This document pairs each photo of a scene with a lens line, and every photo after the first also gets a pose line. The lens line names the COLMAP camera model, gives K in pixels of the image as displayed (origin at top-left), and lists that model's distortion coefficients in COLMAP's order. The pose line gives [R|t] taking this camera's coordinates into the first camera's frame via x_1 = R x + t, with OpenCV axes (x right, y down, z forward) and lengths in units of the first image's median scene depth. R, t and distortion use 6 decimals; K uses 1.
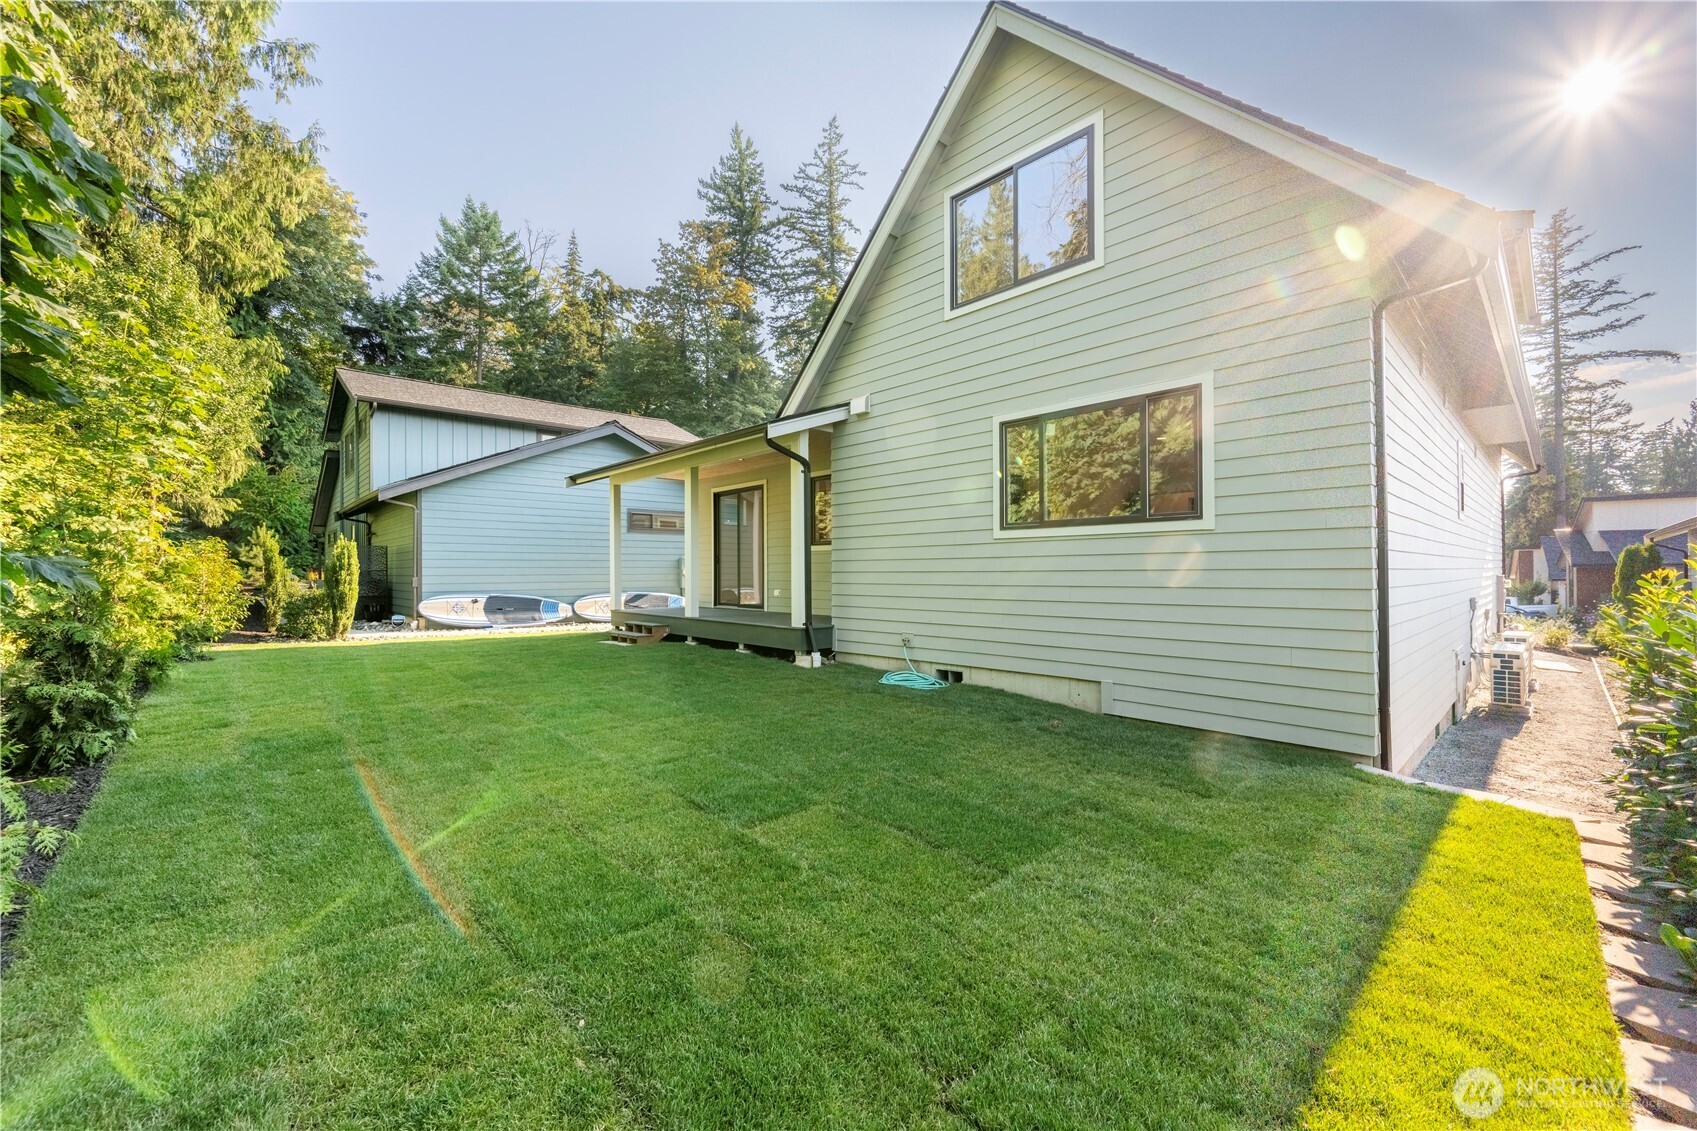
lens RADIAL K [[663.8, 0, 852.3], [0, 663.8, 565.8], [0, 0, 1]] dist [-0.002660, -0.000009]
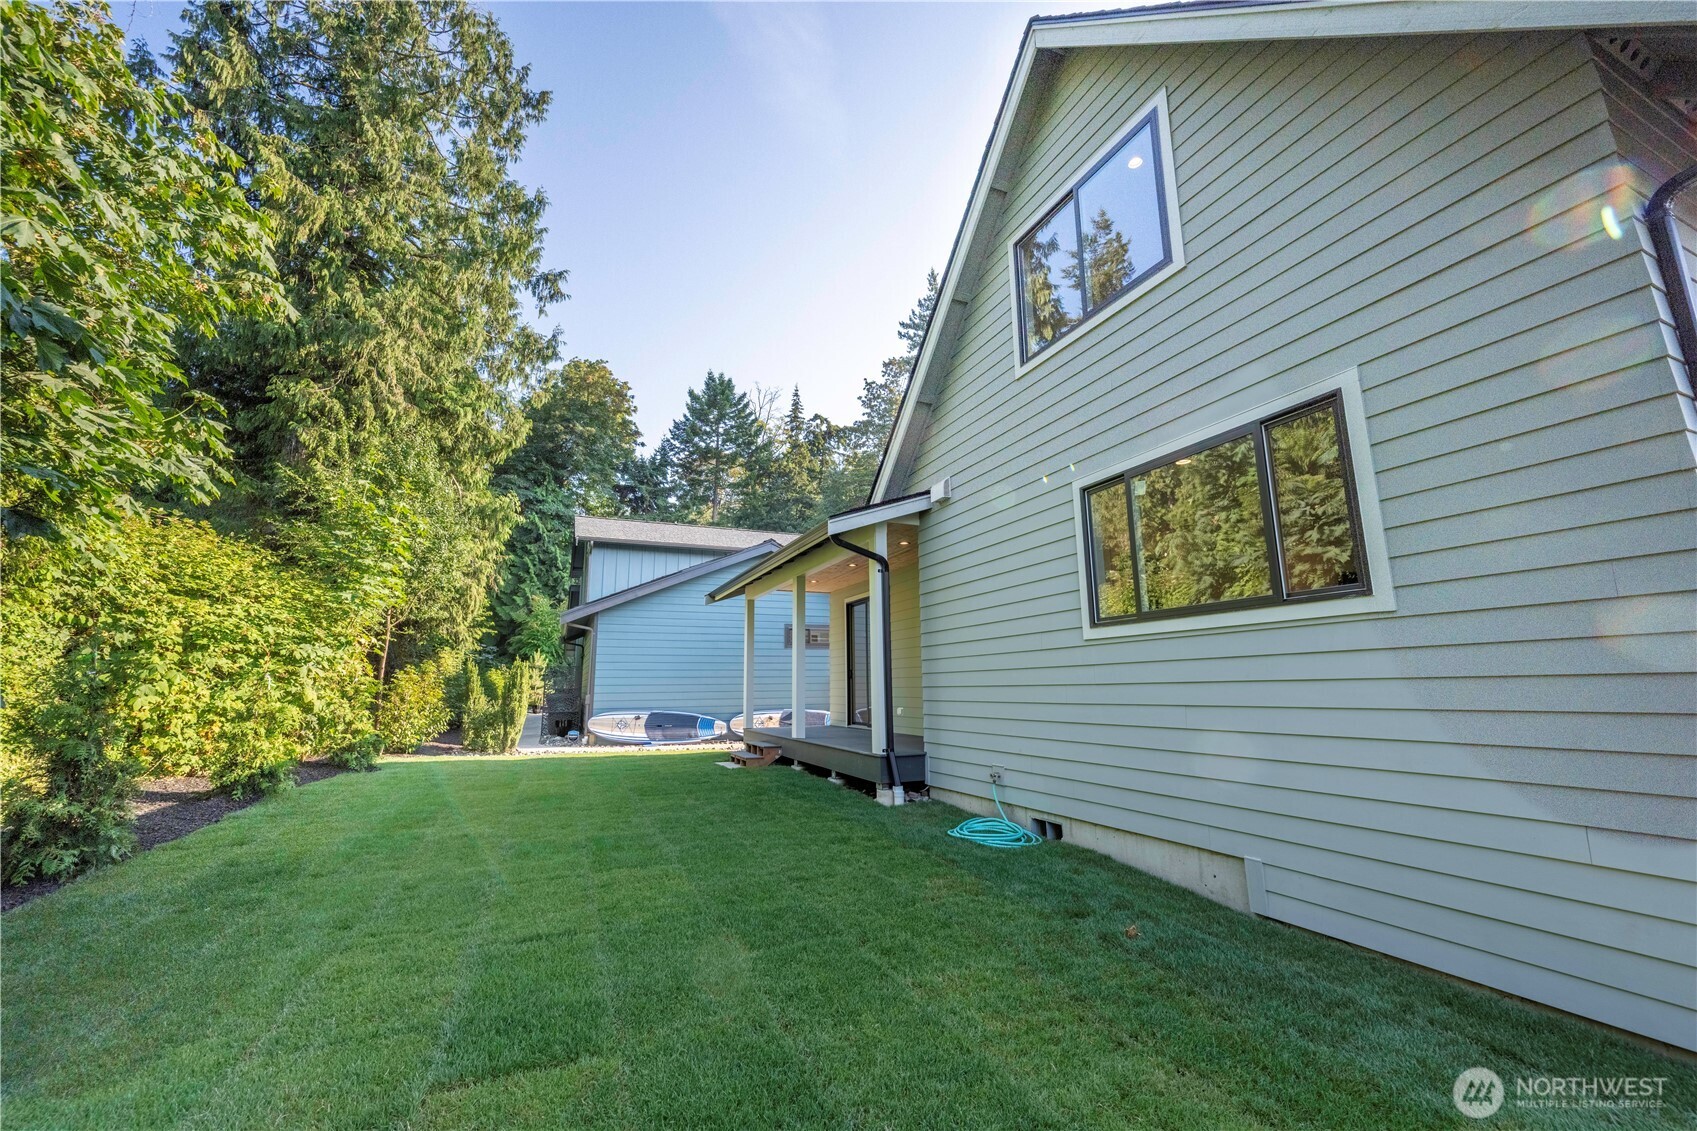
lens RADIAL K [[663.8, 0, 852.3], [0, 663.8, 565.8], [0, 0, 1]] dist [-0.002660, -0.000009]
pose [[0.943664, -0.066321, -0.324190, 0.097167], [0.009739, 0.984852, -0.173126, 0.001594], [0.330761, 0.160215, 0.930015, 0.094383]]
